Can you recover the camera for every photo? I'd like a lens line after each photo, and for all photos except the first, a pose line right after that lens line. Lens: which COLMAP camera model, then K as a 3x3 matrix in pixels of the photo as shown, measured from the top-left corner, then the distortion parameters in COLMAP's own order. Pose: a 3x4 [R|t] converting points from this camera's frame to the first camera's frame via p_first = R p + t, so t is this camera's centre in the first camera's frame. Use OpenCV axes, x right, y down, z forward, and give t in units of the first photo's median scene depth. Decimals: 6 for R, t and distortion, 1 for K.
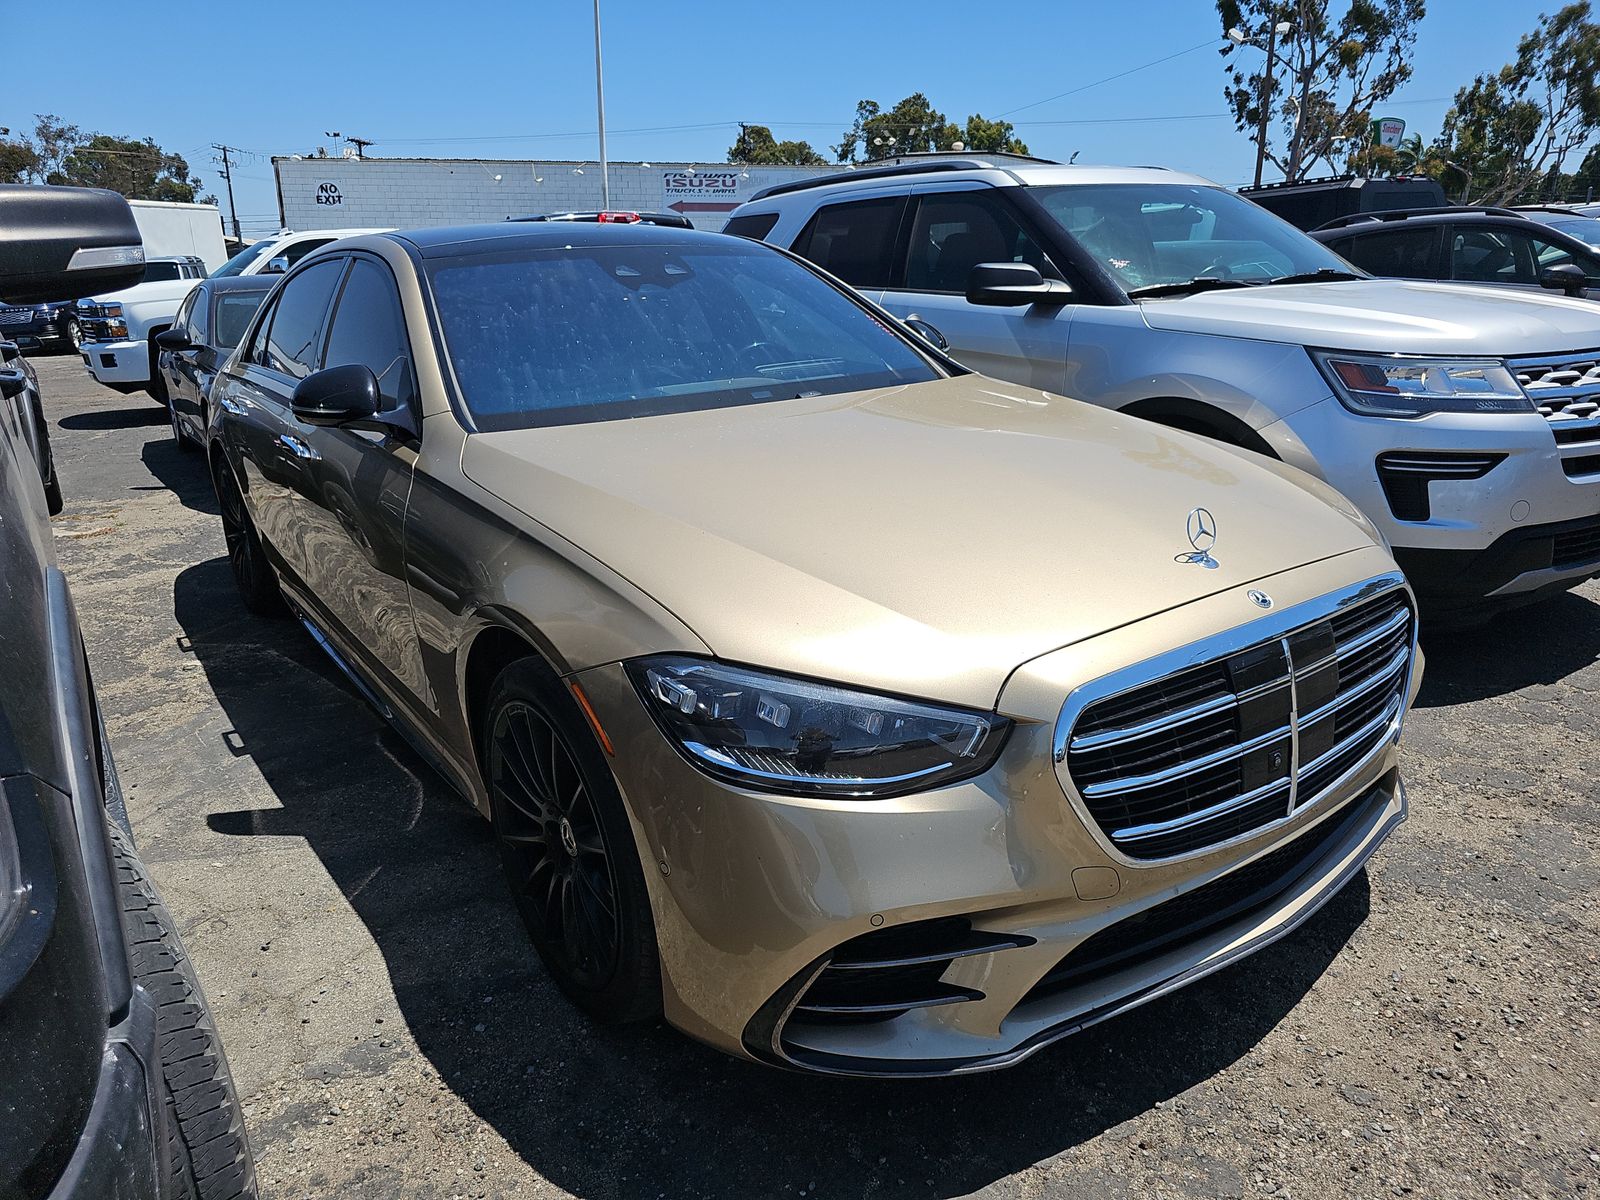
lens RADIAL K [[1077.7, 0, 798.9], [0, 1077.7, 615.7], [0, 0, 1]] dist [0.023387, -0.018803]
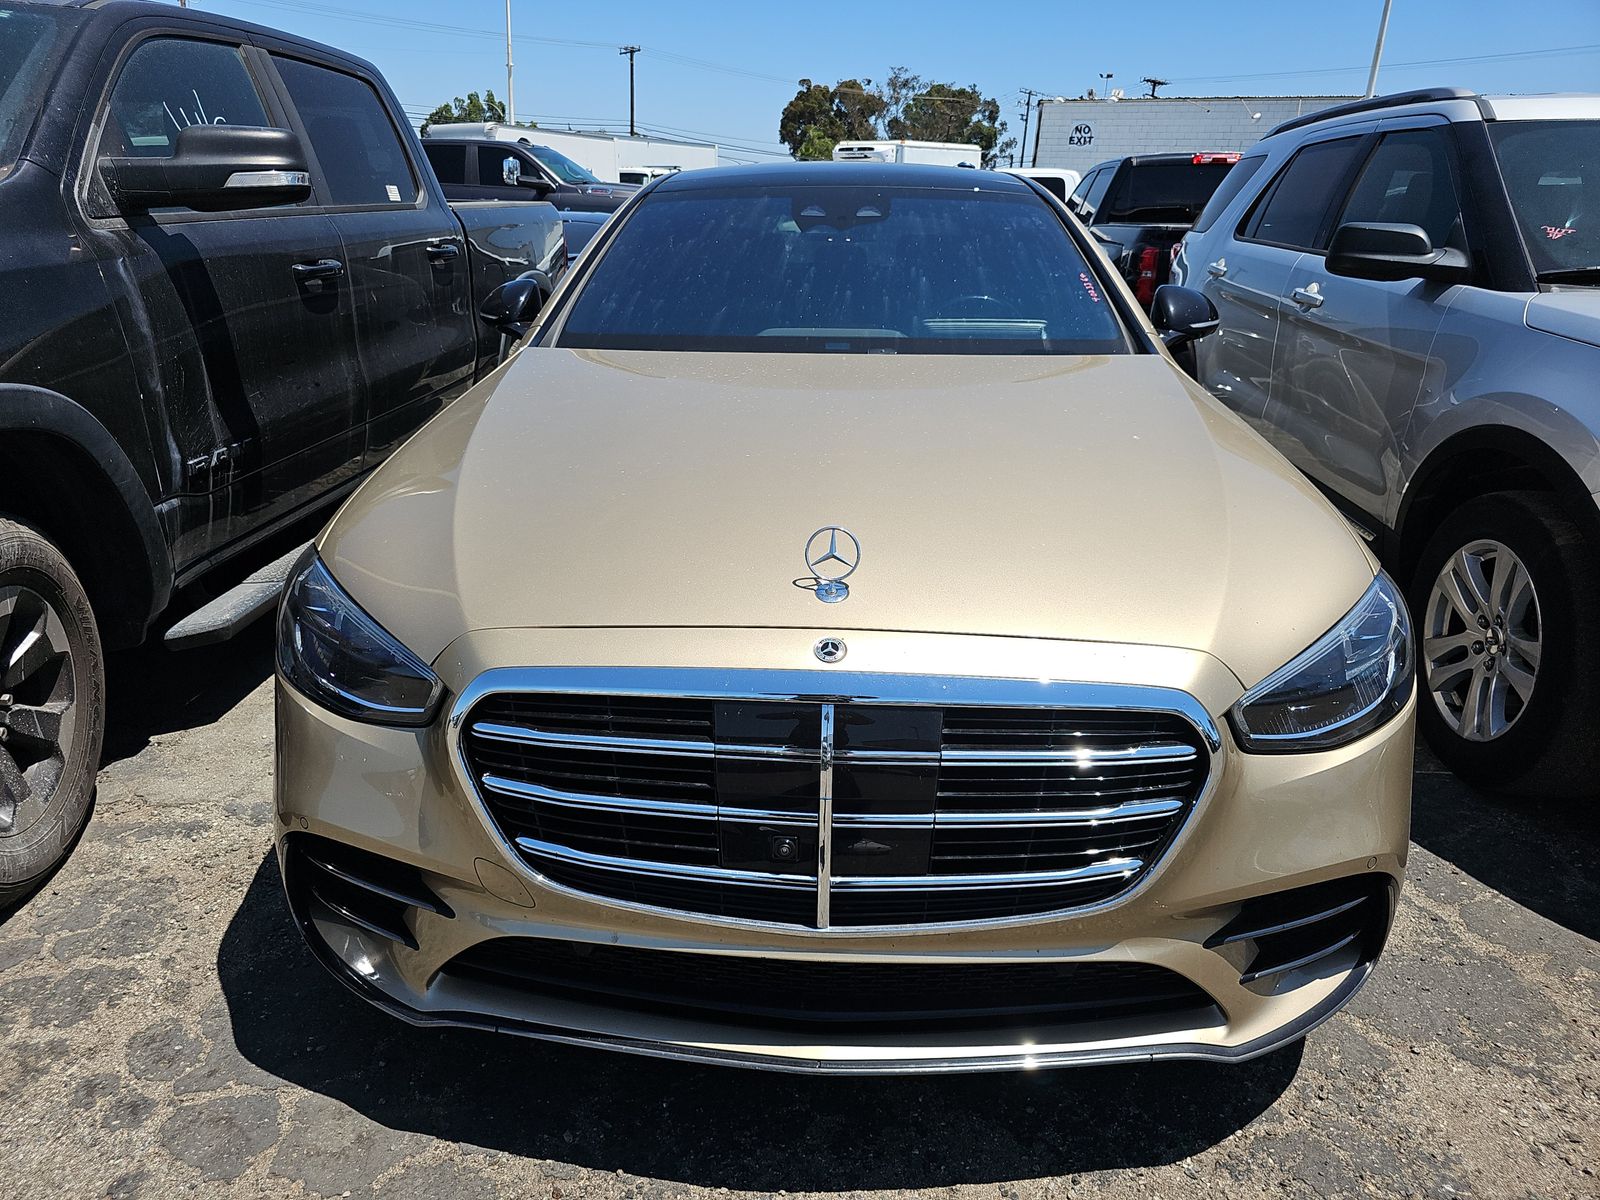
lens RADIAL K [[1090.4, 0, 782.5], [0, 1090.4, 588.6], [0, 0, 1]] dist [0.017263, -0.006145]
pose [[0.774672, 0.242311, -0.584097, 0.056681], [-0.229563, 0.968420, 0.097283, -0.008532], [0.589223, 0.058725, 0.805833, 0.022367]]
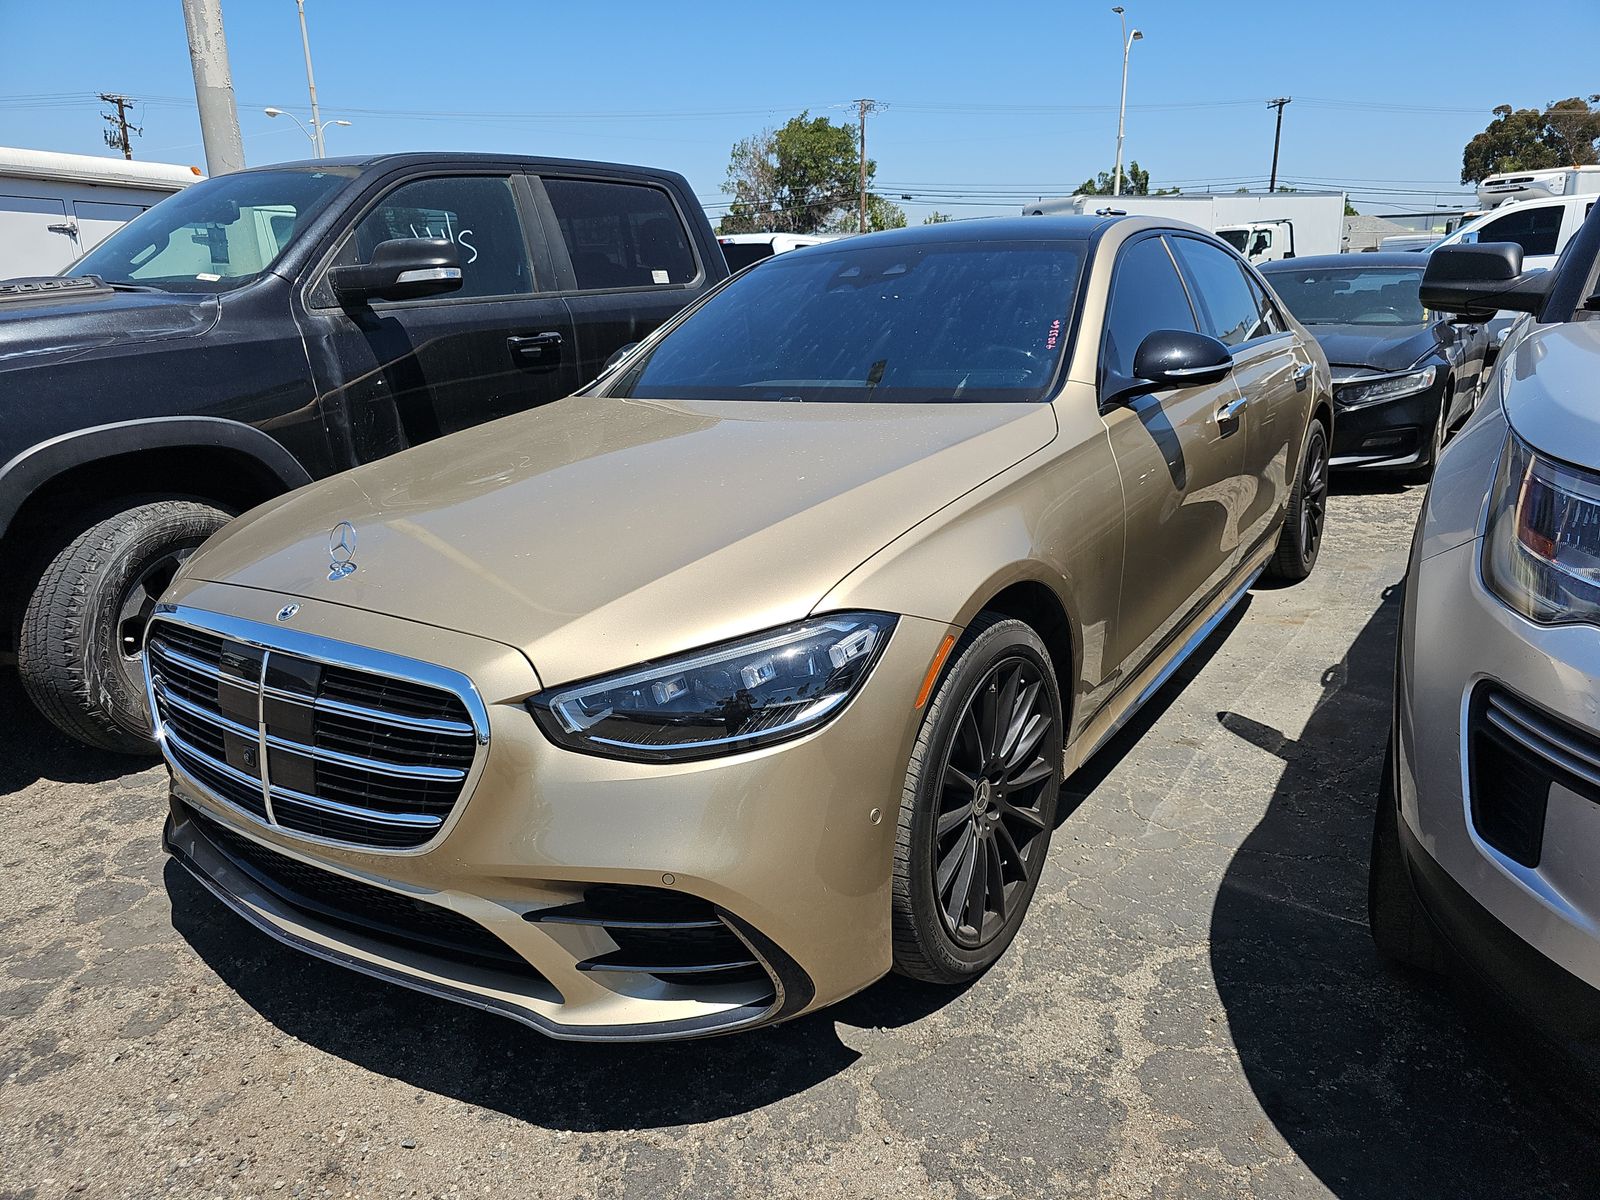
lens RADIAL K [[1081.6, 0, 800.0], [0, 1081.6, 600.0], [0, 0, 1]] dist [0.040802, -0.036632]
pose [[0.331961, 0.271560, -0.903359, 0.101924], [-0.260763, 0.946764, 0.188785, -0.023402], [0.906534, 0.172894, 0.385101, 0.069373]]
